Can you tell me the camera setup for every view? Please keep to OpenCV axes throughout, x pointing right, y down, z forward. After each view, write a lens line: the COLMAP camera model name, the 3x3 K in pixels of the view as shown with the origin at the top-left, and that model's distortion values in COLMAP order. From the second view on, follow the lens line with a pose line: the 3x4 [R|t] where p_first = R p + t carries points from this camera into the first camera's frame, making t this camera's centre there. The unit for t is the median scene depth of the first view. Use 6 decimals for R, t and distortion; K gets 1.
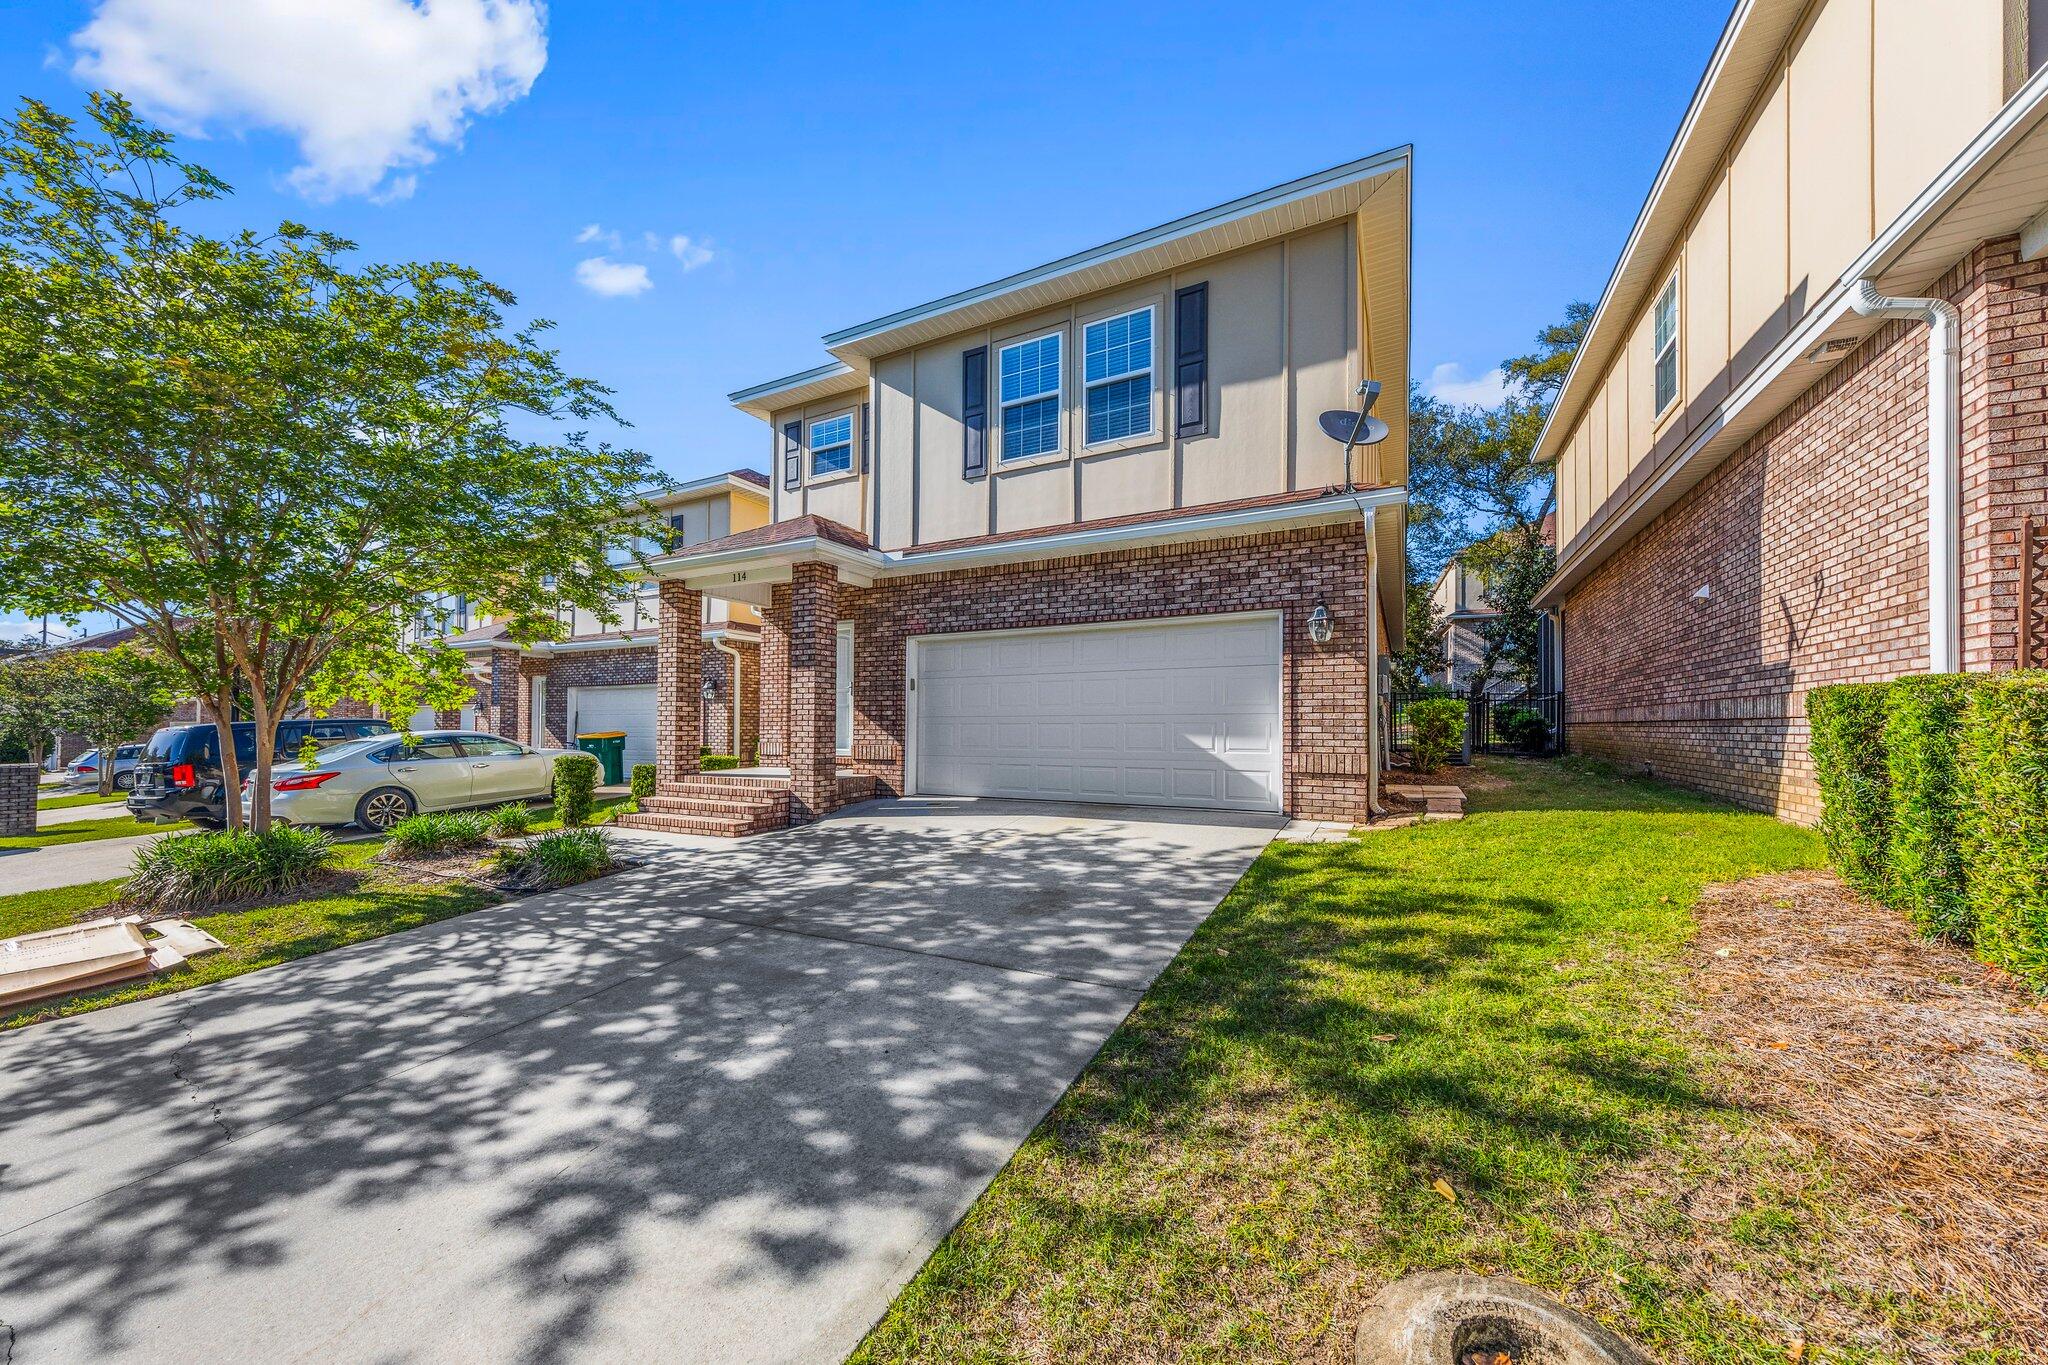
lens RADIAL K [[685.2, 0, 1078.8], [0, 685.2, 726.4], [0, 0, 1]] dist [0.011547, 0.000339]
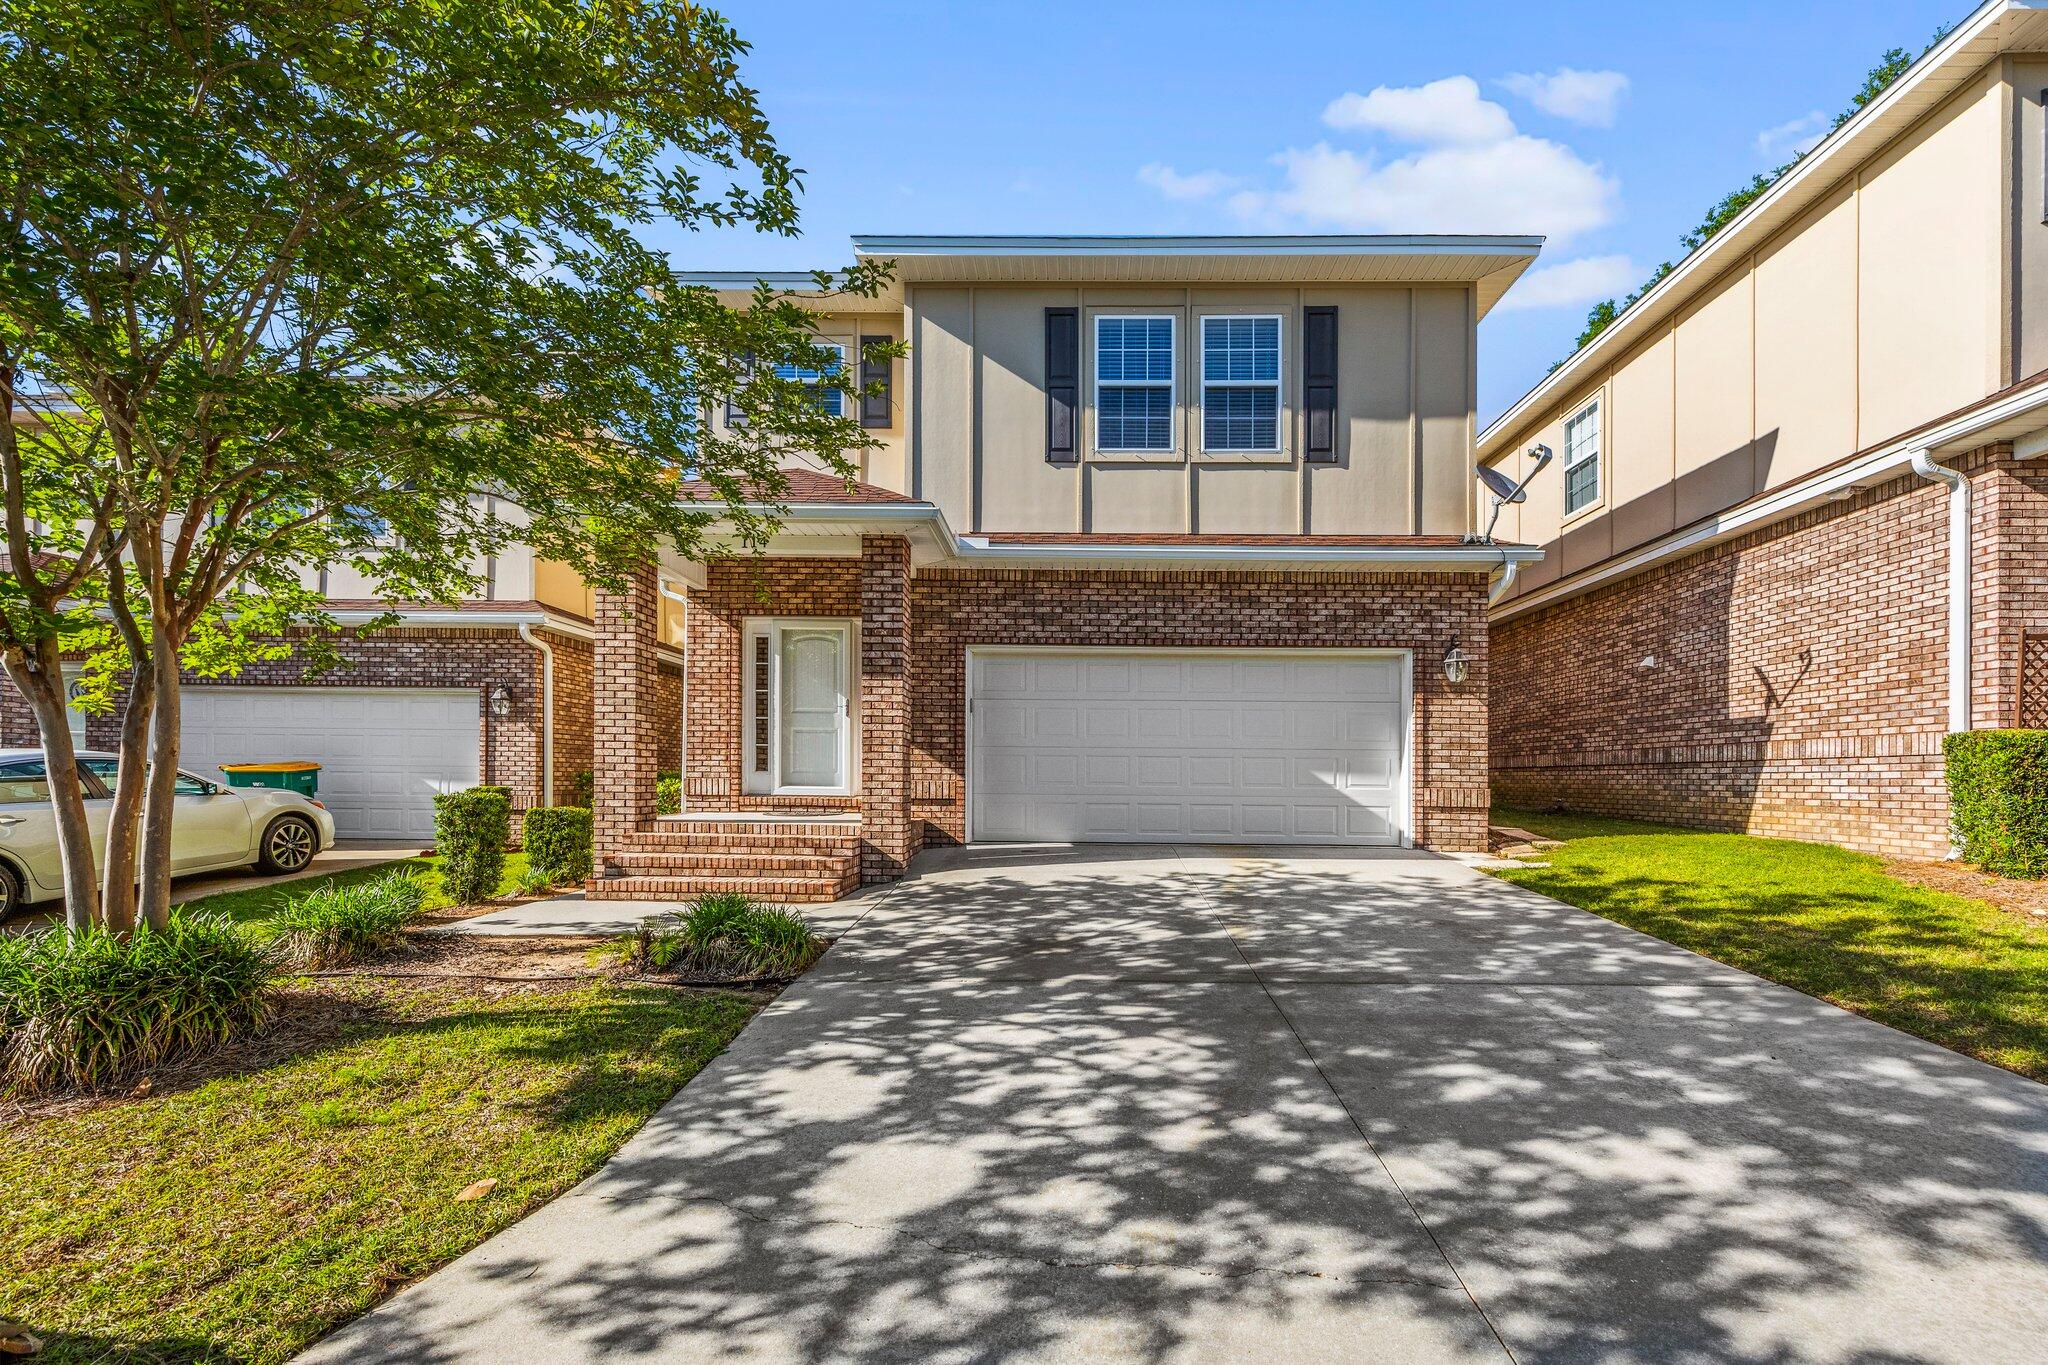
lens RADIAL K [[773.3, 0, 1066.3], [0, 773.3, 787.3], [0, 0, 1]] dist [0.007060, 0.000282]
pose [[0.908188, 0.005170, 0.418531, -0.626404], [-0.010785, 0.999881, 0.011053, 0.028552], [-0.418424, -0.014552, 0.908135, 0.152882]]
